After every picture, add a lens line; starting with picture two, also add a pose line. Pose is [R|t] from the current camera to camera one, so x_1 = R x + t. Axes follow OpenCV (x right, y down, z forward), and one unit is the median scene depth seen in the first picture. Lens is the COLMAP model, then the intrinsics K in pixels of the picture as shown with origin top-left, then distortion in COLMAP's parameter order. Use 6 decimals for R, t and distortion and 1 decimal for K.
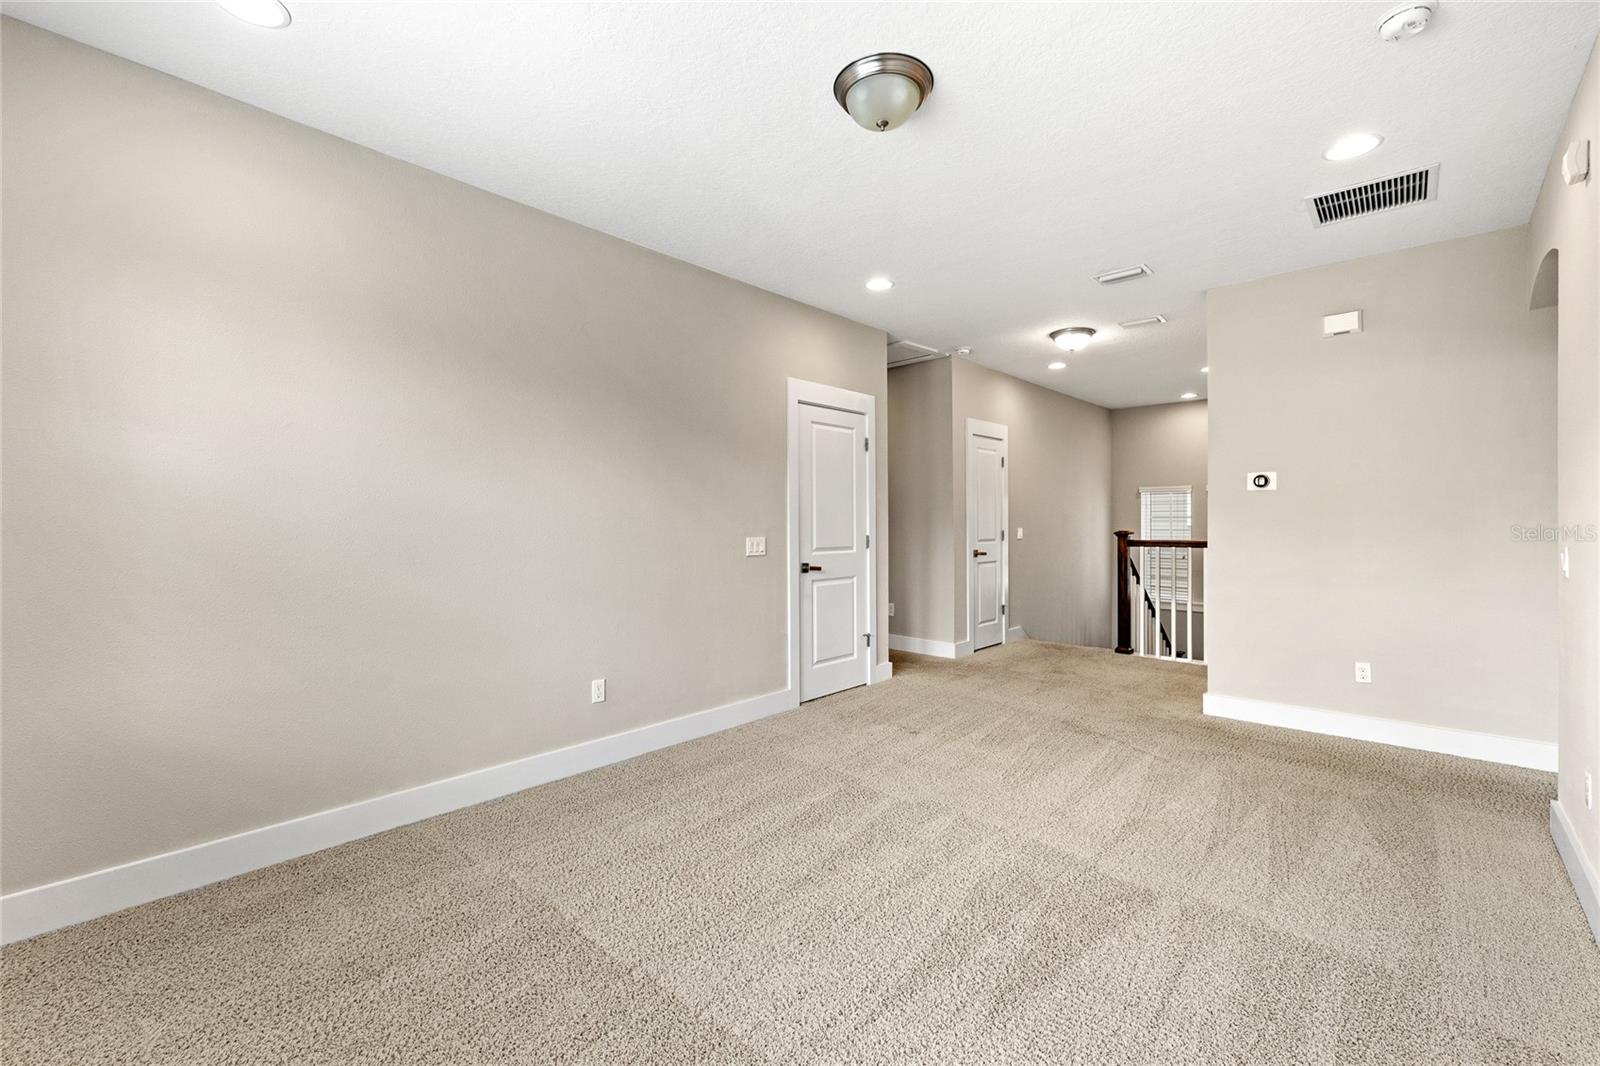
lens RADIAL K [[683.3, 0, 790.9], [0, 683.3, 528.5], [0, 0, 1]] dist [0.002433, 0.000251]
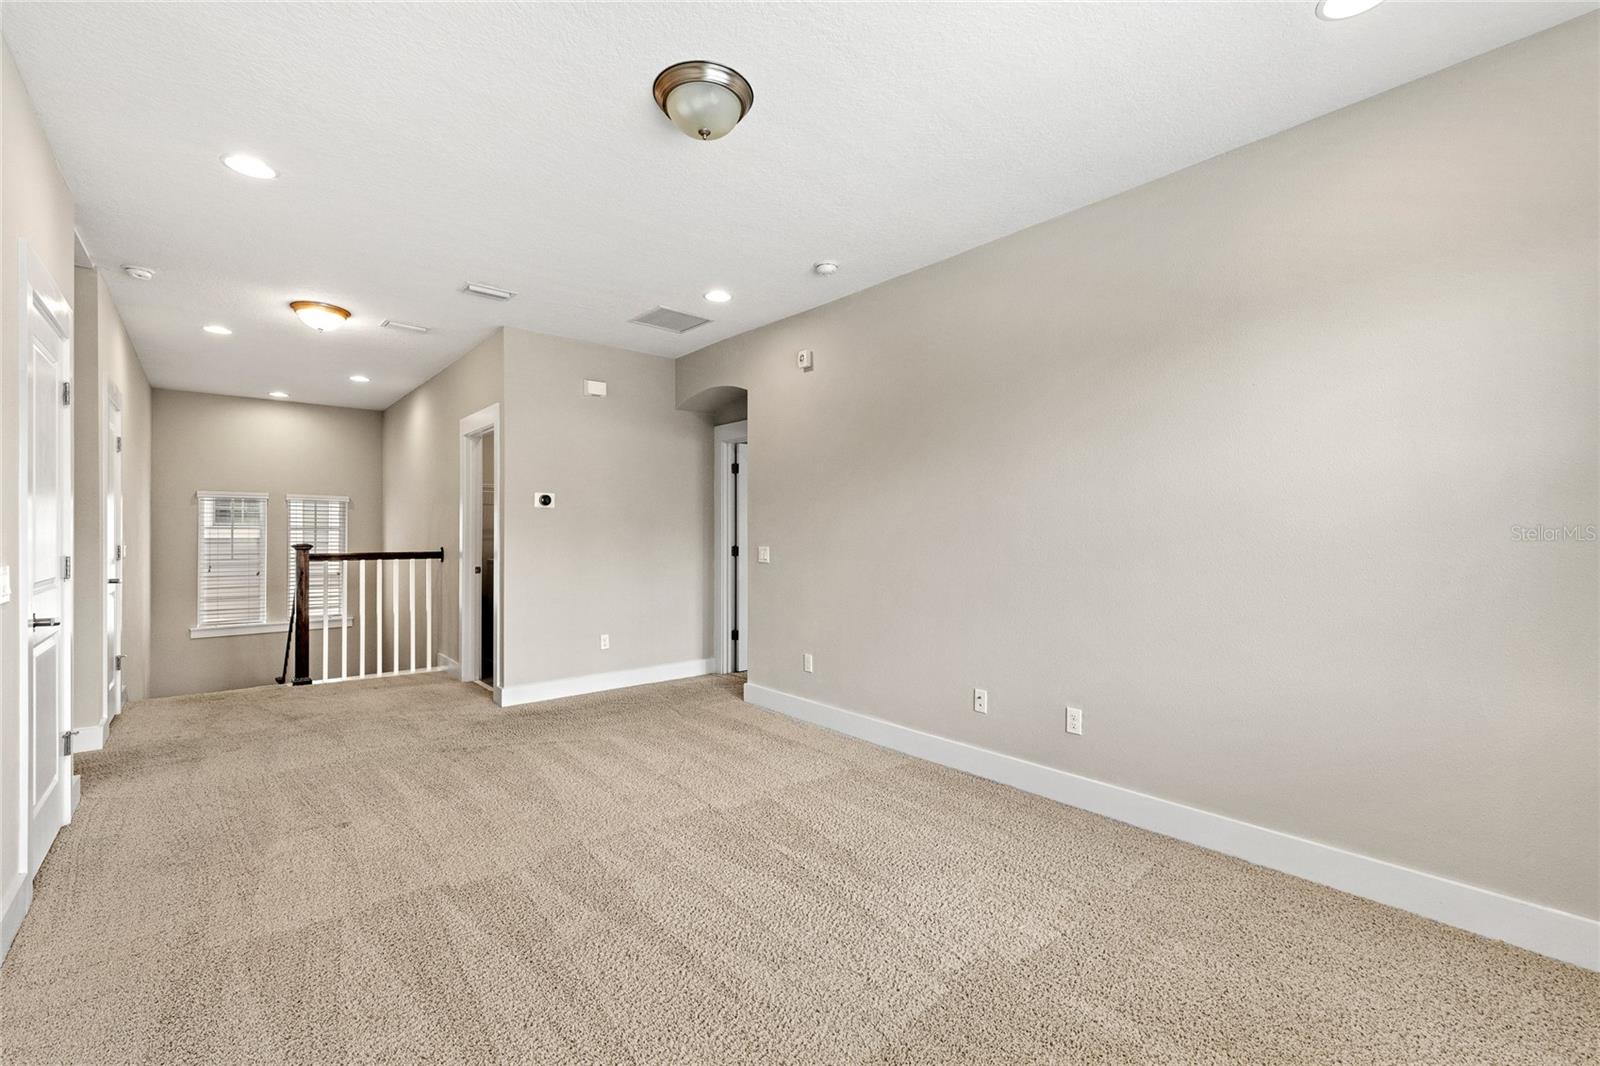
lens RADIAL K [[676.9, 0, 800.2], [0, 676.9, 531.4], [0, 0, 1]] dist [-0.000422, -0.000166]
pose [[0.111312, 0.005578, 0.993770, -0.435249], [0.007536, 0.999951, -0.006457, -0.002642], [-0.993757, 0.008208, 0.111265, 0.397984]]
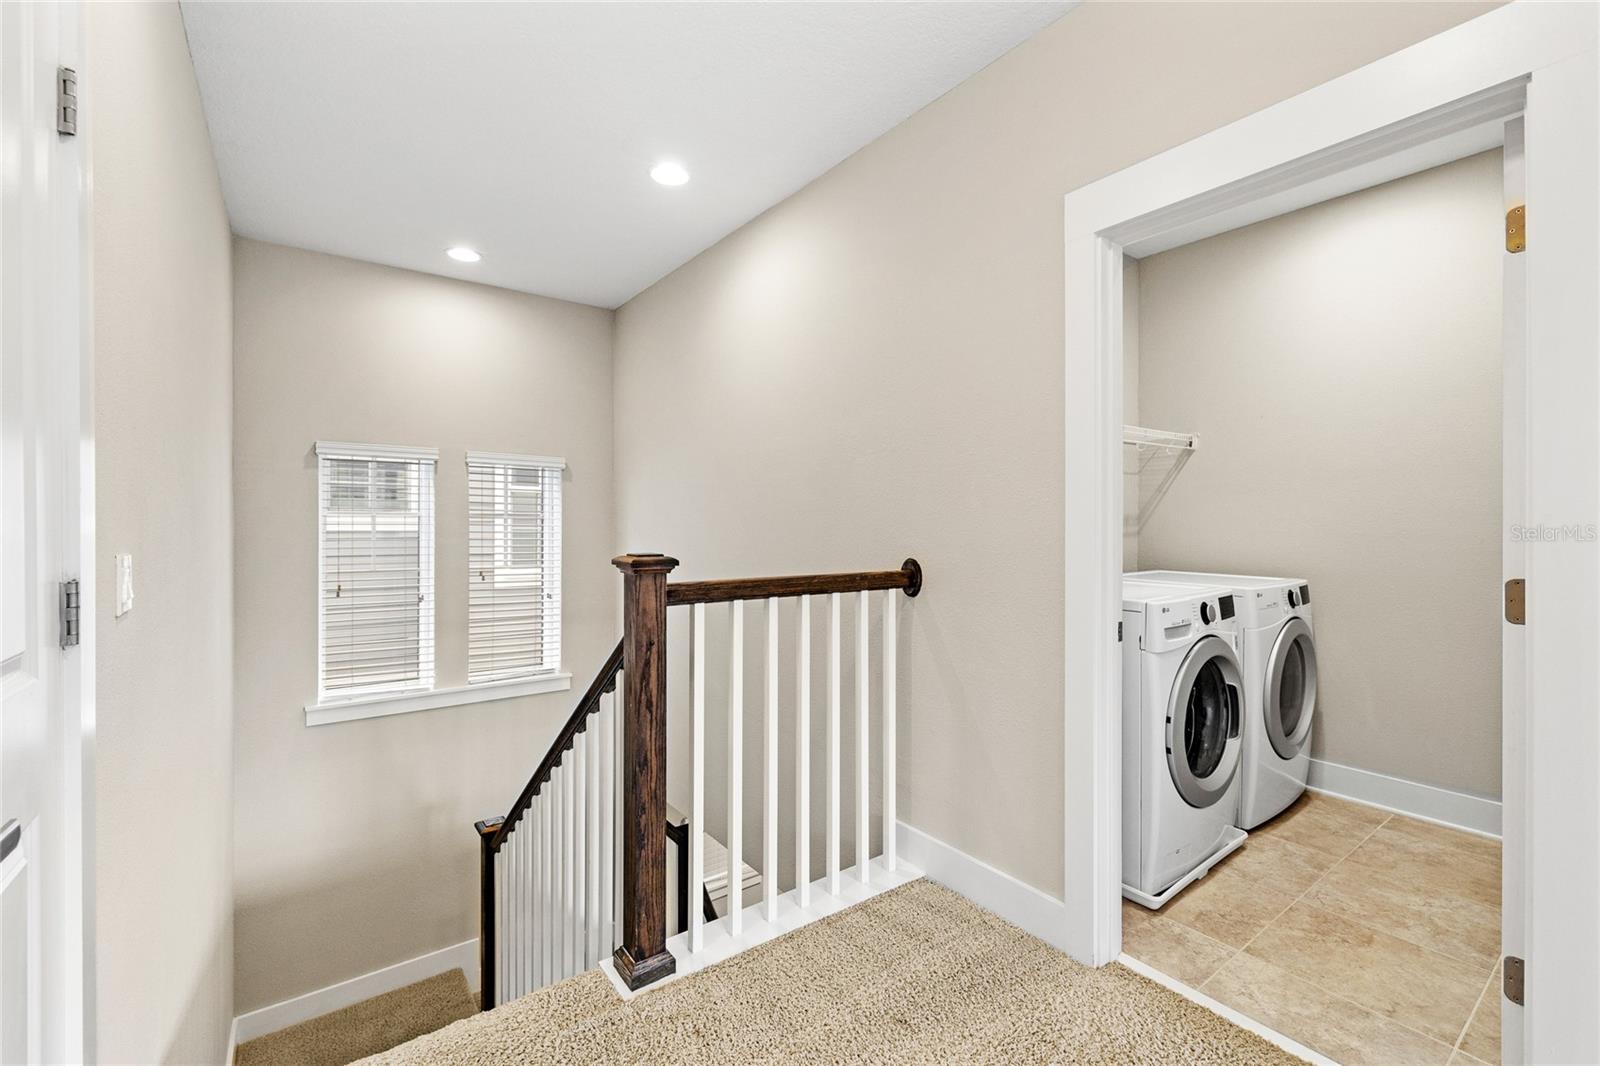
lens RADIAL K [[683.3, 0, 790.9], [0, 683.3, 528.5], [0, 0, 1]] dist [0.002433, 0.000251]
pose [[0.201778, -0.001756, 0.979430, 0.311180], [0.004180, 0.999991, 0.000932, -0.010494], [-0.979422, 0.003906, 0.201783, 1.278662]]
